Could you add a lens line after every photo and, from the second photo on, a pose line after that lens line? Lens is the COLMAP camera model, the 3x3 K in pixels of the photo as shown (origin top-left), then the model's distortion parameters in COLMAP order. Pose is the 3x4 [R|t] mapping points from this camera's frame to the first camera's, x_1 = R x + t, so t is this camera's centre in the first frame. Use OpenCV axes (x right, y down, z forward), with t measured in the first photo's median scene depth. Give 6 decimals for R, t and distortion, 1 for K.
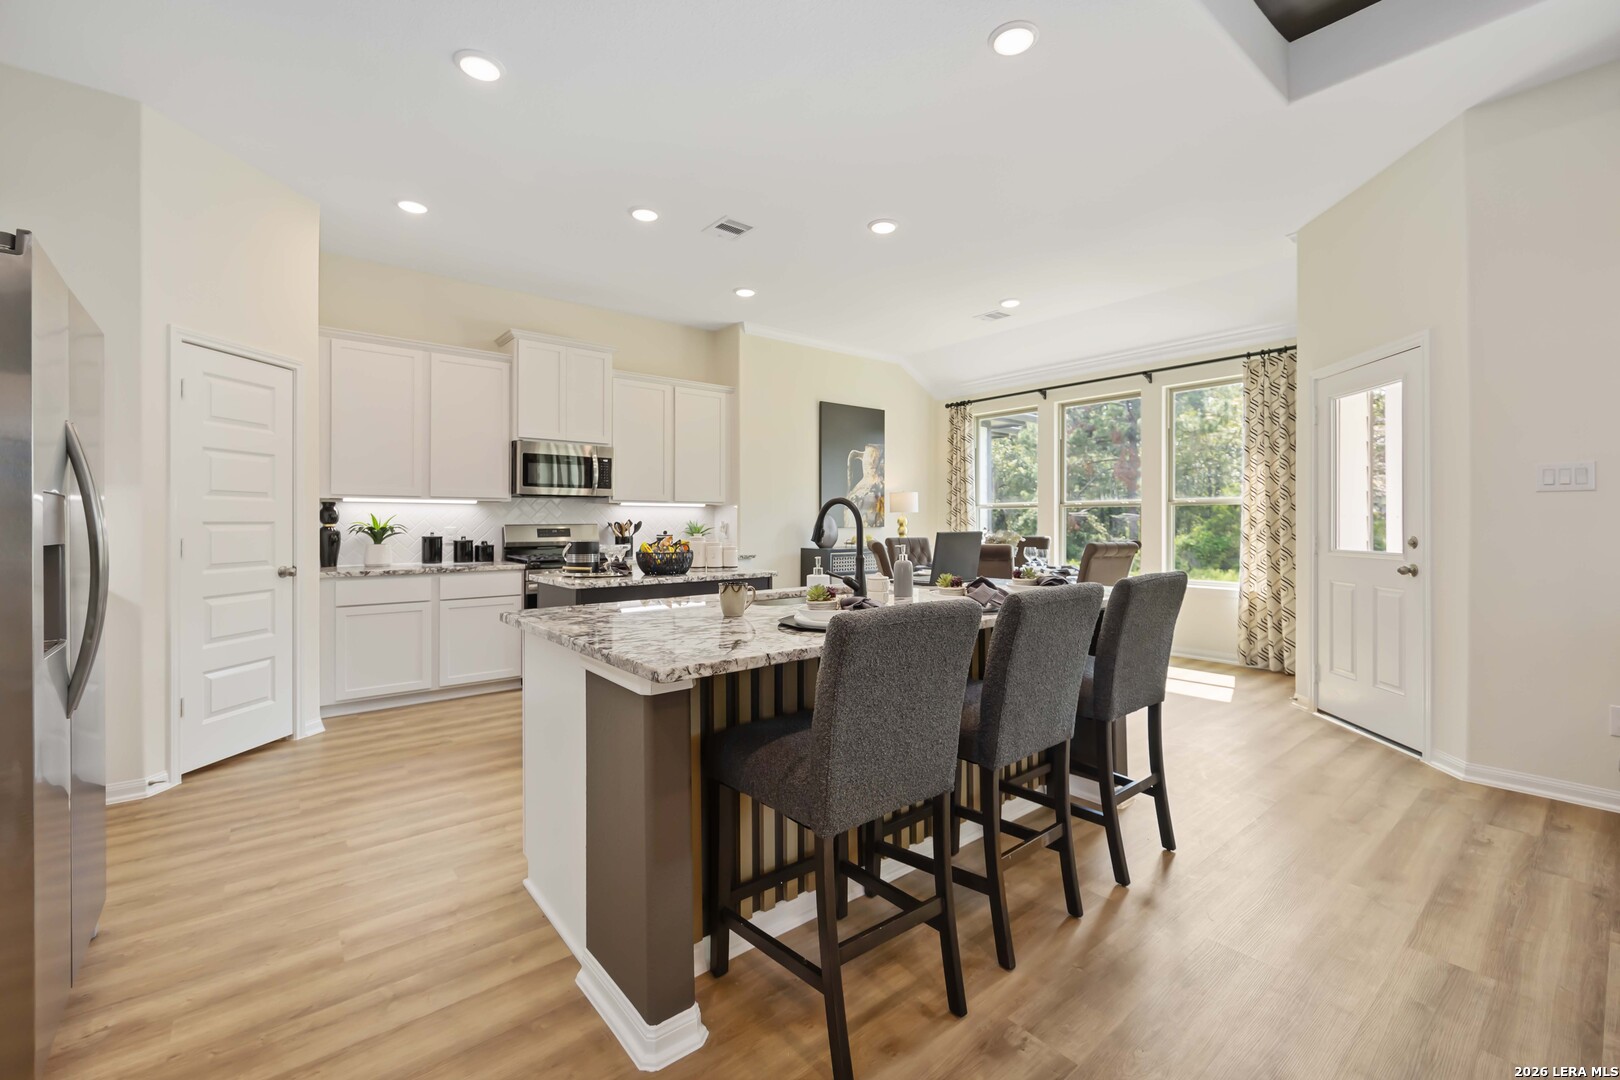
lens RADIAL K [[685.5, 0, 819.8], [0, 685.5, 523.4], [0, 0, 1]] dist [-0.000904, -0.000018]
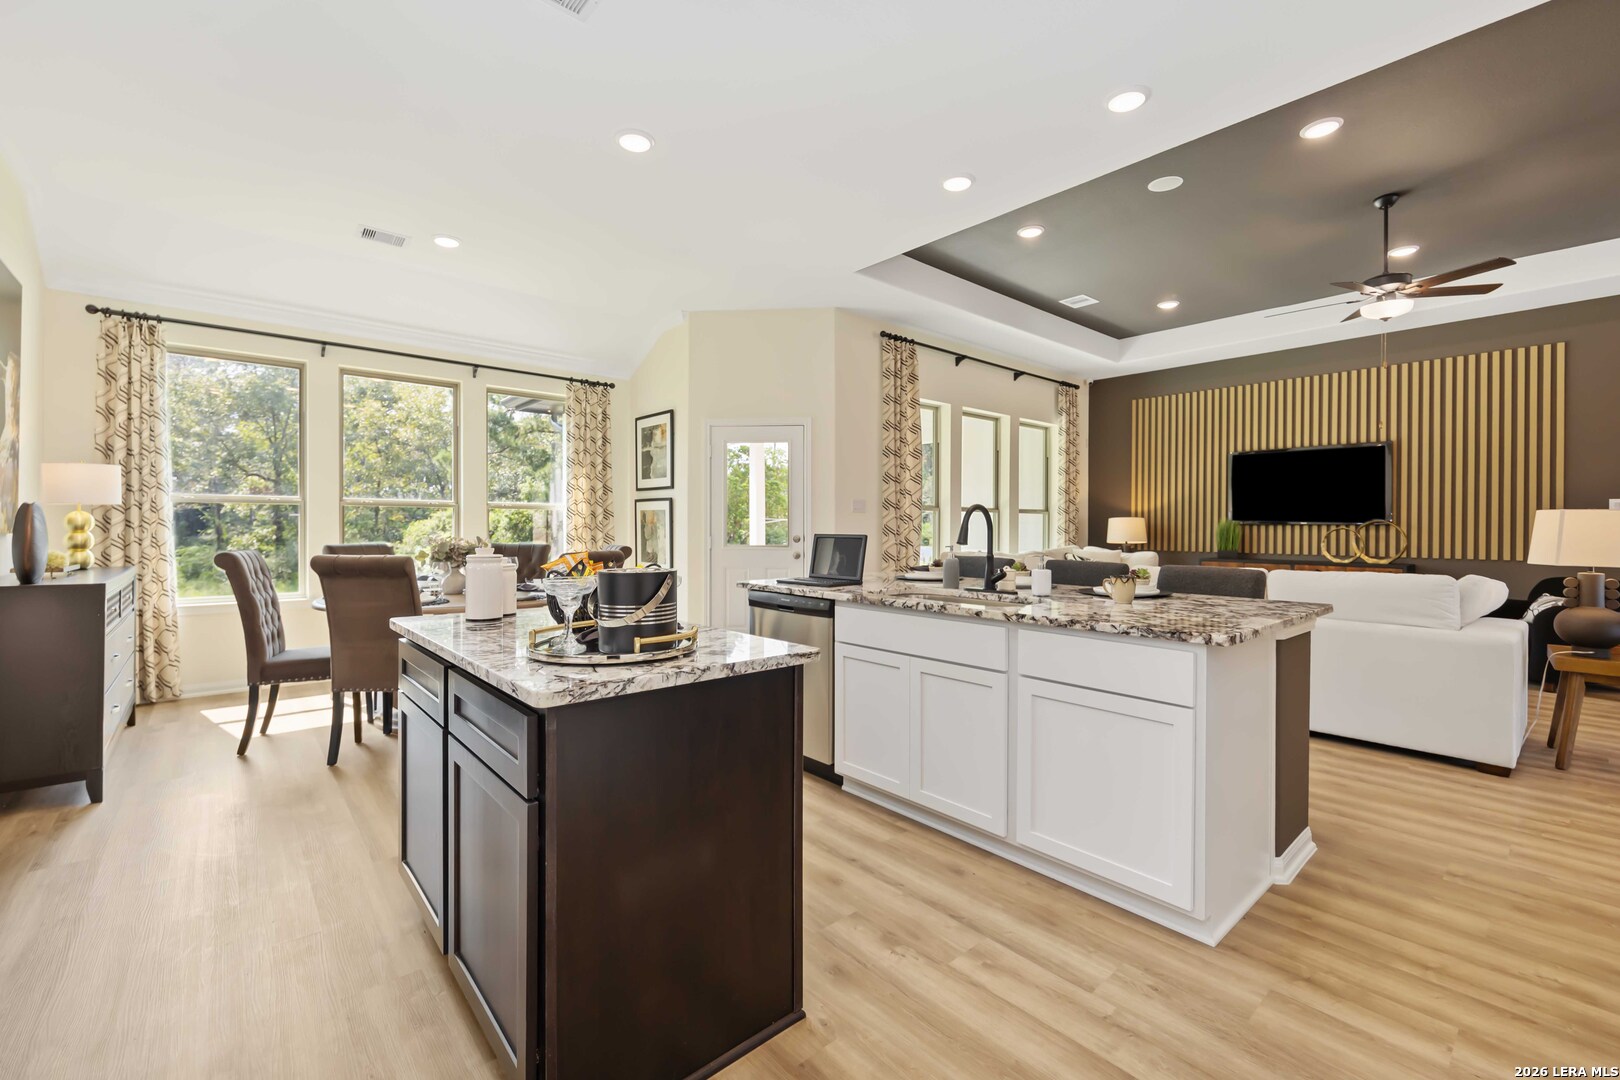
lens RADIAL K [[676.1, 0, 814.0], [0, 676.1, 534.7], [0, 0, 1]] dist [0.000006, -0.000163]
pose [[-0.027571, -0.010746, 0.999562, -0.562001], [-0.001480, 0.999942, 0.010709, 0.000525], [-0.999619, -0.001184, -0.027586, 0.679825]]
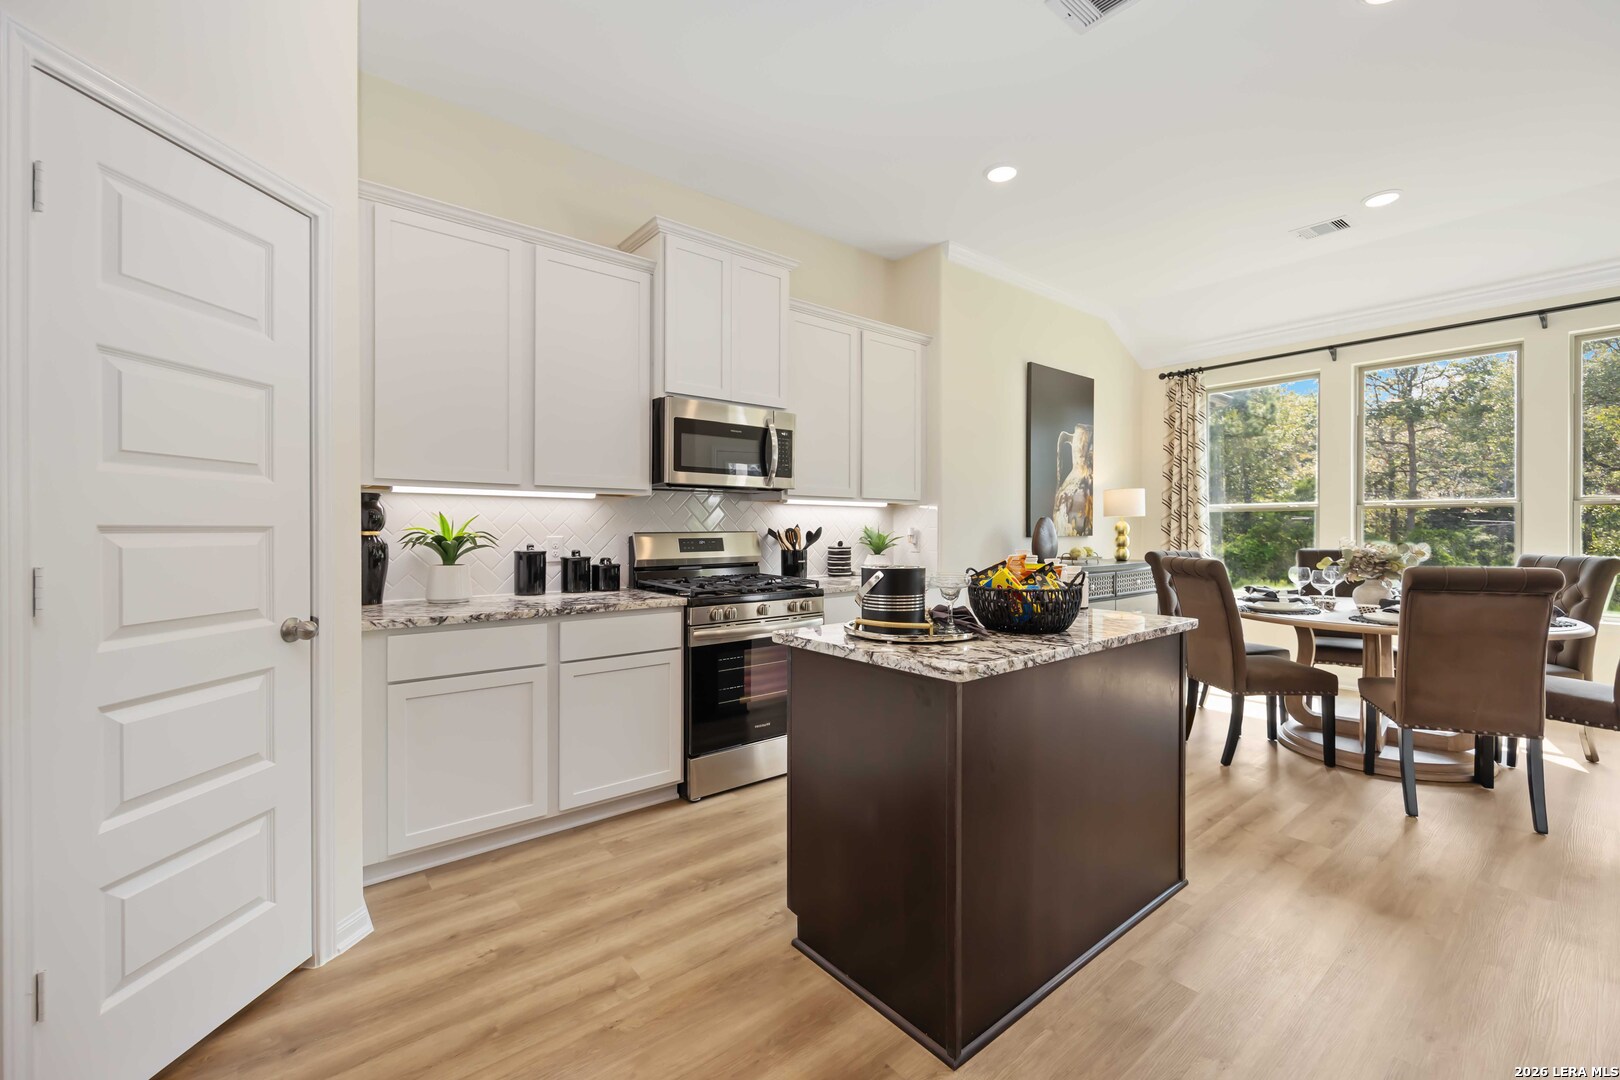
lens RADIAL K [[676.1, 0, 814.0], [0, 676.1, 534.7], [0, 0, 1]] dist [0.000006, -0.000163]
pose [[0.999993, 0.002199, -0.003045, -0.302221], [-0.002179, 0.999975, 0.006675, -0.000402], [0.003060, -0.006668, 0.999973, 0.383466]]
